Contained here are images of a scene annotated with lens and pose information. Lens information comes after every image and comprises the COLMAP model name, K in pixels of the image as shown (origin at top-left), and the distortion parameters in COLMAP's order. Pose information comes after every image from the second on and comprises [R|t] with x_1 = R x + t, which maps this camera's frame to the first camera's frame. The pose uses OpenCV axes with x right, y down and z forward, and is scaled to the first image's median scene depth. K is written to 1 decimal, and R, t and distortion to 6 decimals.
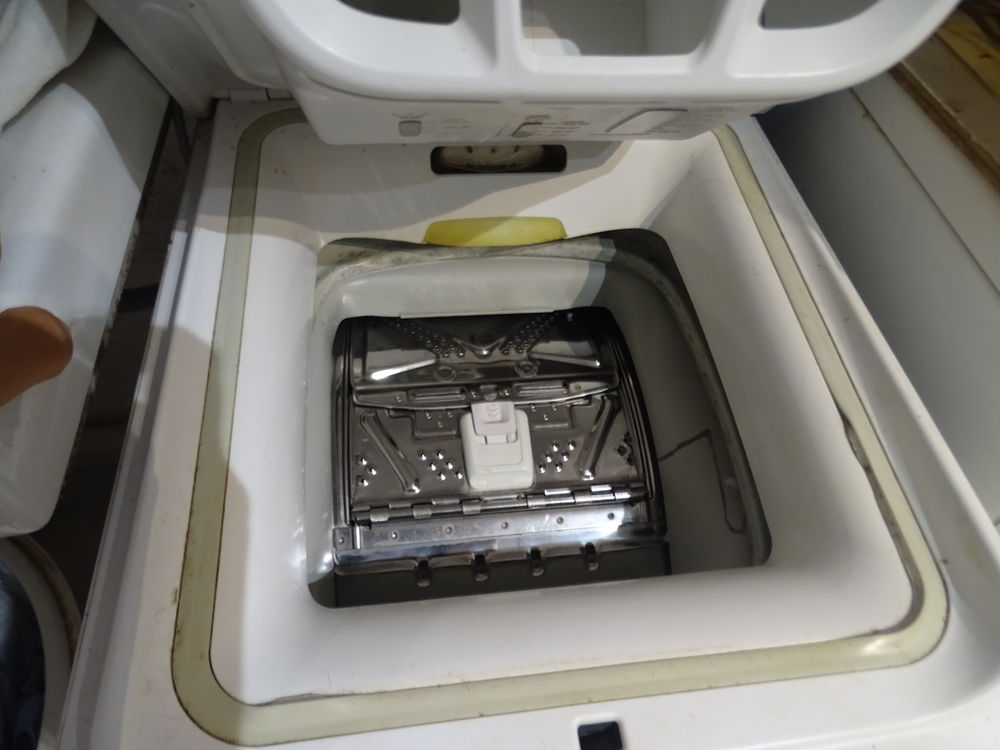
lens RADIAL K [[718.4, 0, 507.9], [0, 718.4, 373.5], [0, 0, 1]] dist [0.002883, 0.005865]
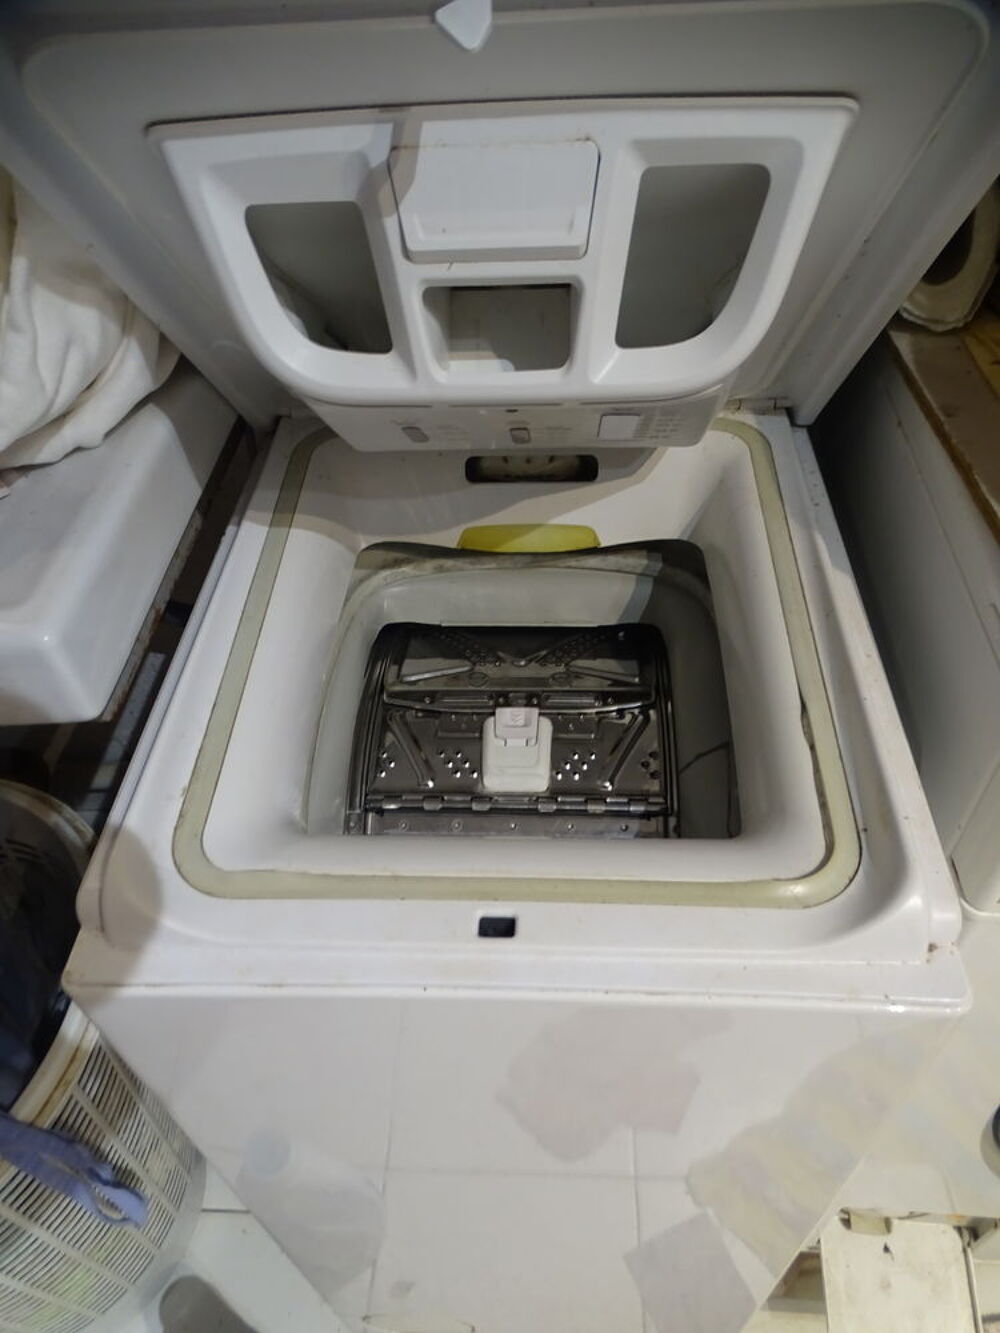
lens RADIAL K [[957.6, 0, 500.0], [0, 957.6, 666.5], [0, 0, 1]] dist [0.002883, 0.005865]
pose [[0.977280, 0.041343, -0.207883, 0.236528], [-0.066102, 0.991325, -0.113599, 0.140479], [0.201383, 0.124760, 0.971535, -0.306653]]
